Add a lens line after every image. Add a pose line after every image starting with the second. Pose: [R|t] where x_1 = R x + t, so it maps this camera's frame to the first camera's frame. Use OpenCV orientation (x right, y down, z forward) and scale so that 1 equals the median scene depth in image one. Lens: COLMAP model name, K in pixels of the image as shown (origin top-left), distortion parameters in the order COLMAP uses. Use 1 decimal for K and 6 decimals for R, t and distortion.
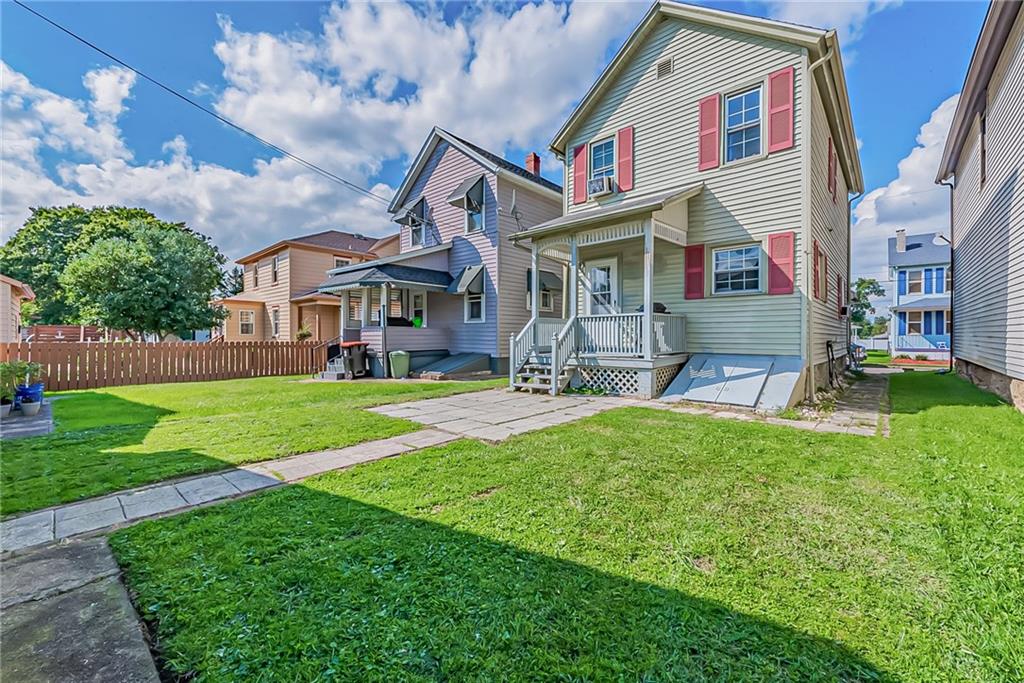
lens RADIAL K [[408.6, 0, 512.0], [0, 408.6, 341.5], [0, 0, 1]] dist [0.002091, -0.000245]
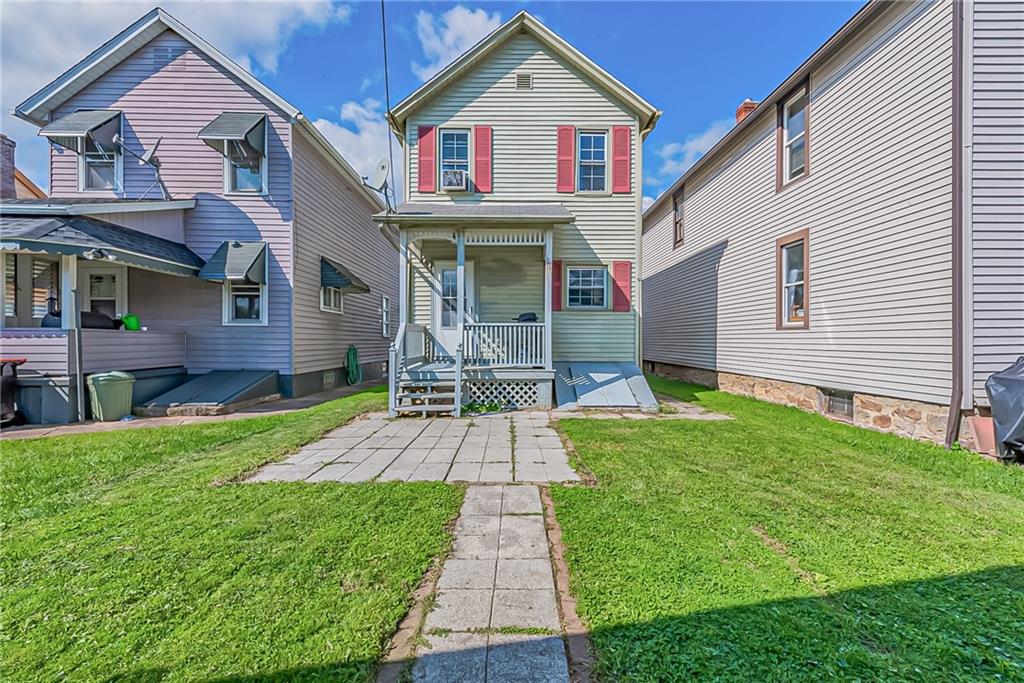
lens RADIAL K [[432.1, 0, 512.0], [0, 432.1, 341.5], [0, 0, 1]] dist [0.013764, -0.000723]
pose [[0.735998, 0.001578, 0.676982, -0.373171], [0.006210, 0.999939, -0.009082, -0.013798], [-0.676956, 0.010888, 0.735943, 0.233710]]
